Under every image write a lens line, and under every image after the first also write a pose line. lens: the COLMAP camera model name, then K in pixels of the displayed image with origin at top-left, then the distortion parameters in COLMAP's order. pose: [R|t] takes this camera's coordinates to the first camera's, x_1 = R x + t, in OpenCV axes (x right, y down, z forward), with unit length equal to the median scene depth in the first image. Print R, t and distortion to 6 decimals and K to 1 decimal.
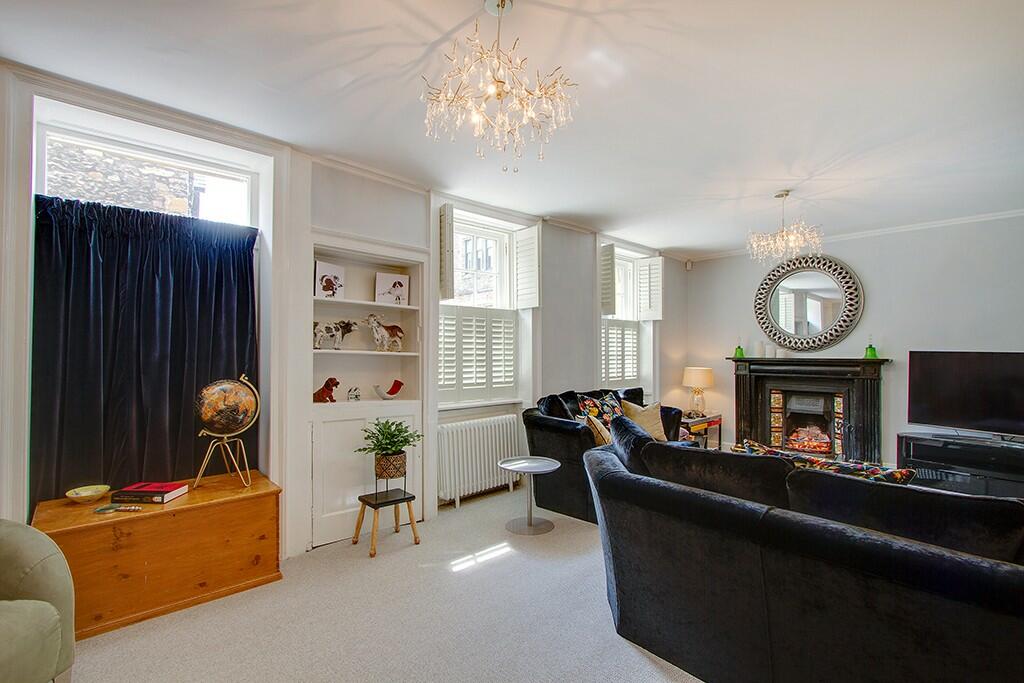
lens RADIAL K [[471.3, 0, 506.4], [0, 471.3, 349.9], [0, 0, 1]] dist [-0.001647, -0.000020]
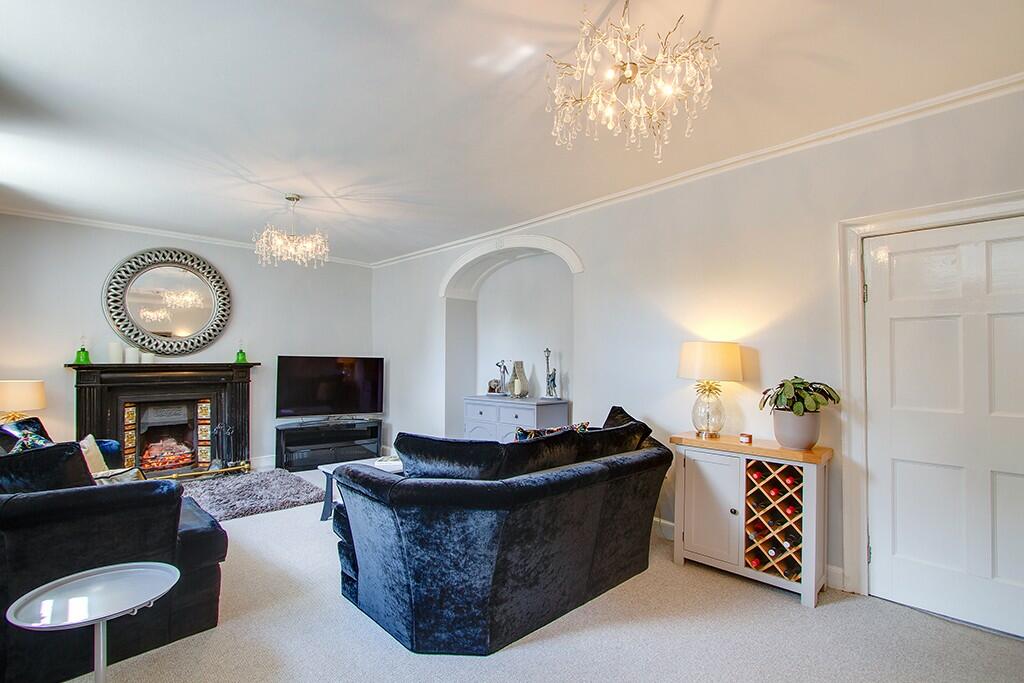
lens RADIAL K [[471.3, 0, 507.3], [0, 471.3, 347.4], [0, 0, 1]] dist [-0.001647, -0.000020]
pose [[-0.021161, 0.019761, 0.999581, -0.288081], [-0.004739, 0.999791, -0.019866, 0.002183], [-0.999765, -0.005157, -0.021062, 0.397160]]
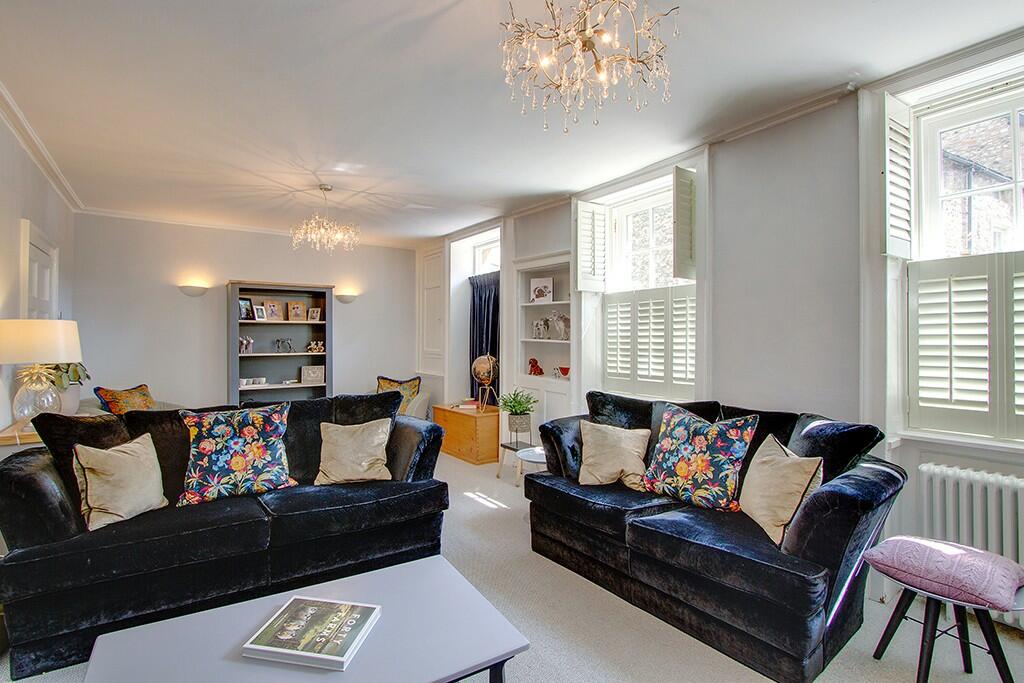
lens RADIAL K [[525.5, 0, 510.4], [0, 525.5, 335.7], [0, 0, 1]] dist [0.004404, 0.000274]
pose [[-0.142360, -0.016351, -0.989680, 0.762304], [-0.001662, 0.999866, -0.016280, 0.010257], [0.989814, -0.000673, -0.142368, 0.717516]]
